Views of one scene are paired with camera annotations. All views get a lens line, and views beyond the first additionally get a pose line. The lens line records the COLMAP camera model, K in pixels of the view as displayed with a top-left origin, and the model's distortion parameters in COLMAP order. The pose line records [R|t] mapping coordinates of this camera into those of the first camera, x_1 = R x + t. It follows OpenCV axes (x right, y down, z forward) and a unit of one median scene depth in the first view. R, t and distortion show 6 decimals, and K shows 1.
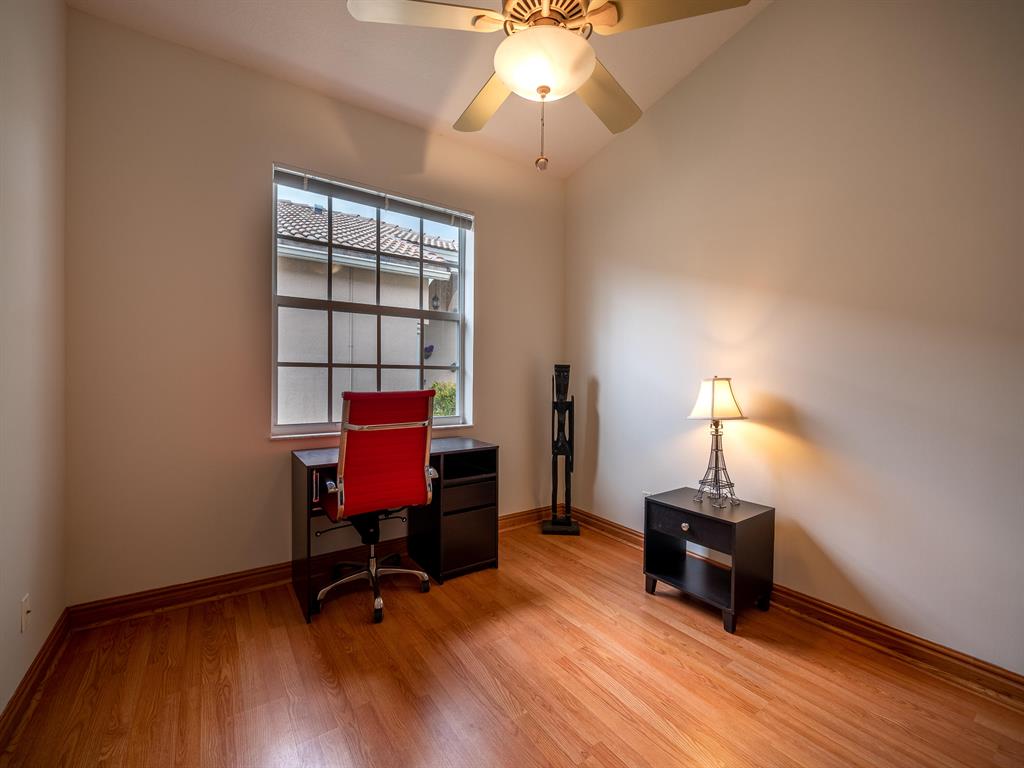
lens RADIAL K [[435.1, 0, 513.2], [0, 435.1, 380.7], [0, 0, 1]] dist [-0.001899, 0.000061]
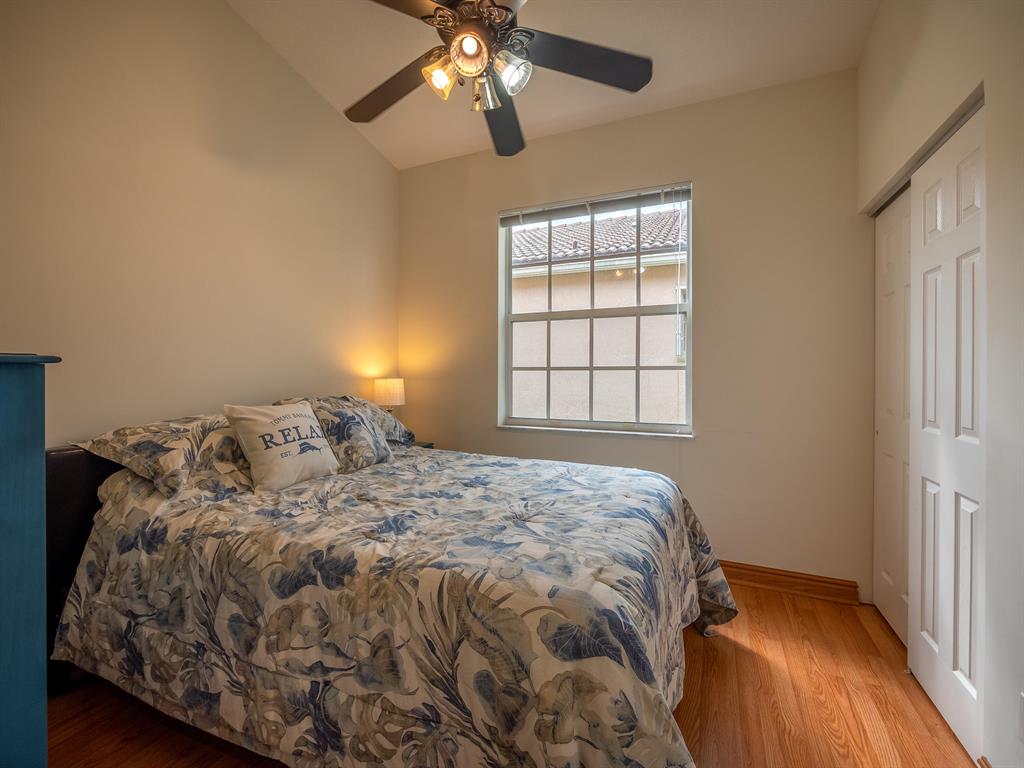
lens RADIAL K [[435.1, 0, 512.7], [0, 435.1, 377.6], [0, 0, 1]] dist [-0.001899, 0.000061]
pose [[0.525207, 0.003897, -0.850965, 0.451656], [-0.016289, 0.999852, -0.005474, -0.003884], [0.850818, 0.016737, 0.525193, 0.308249]]
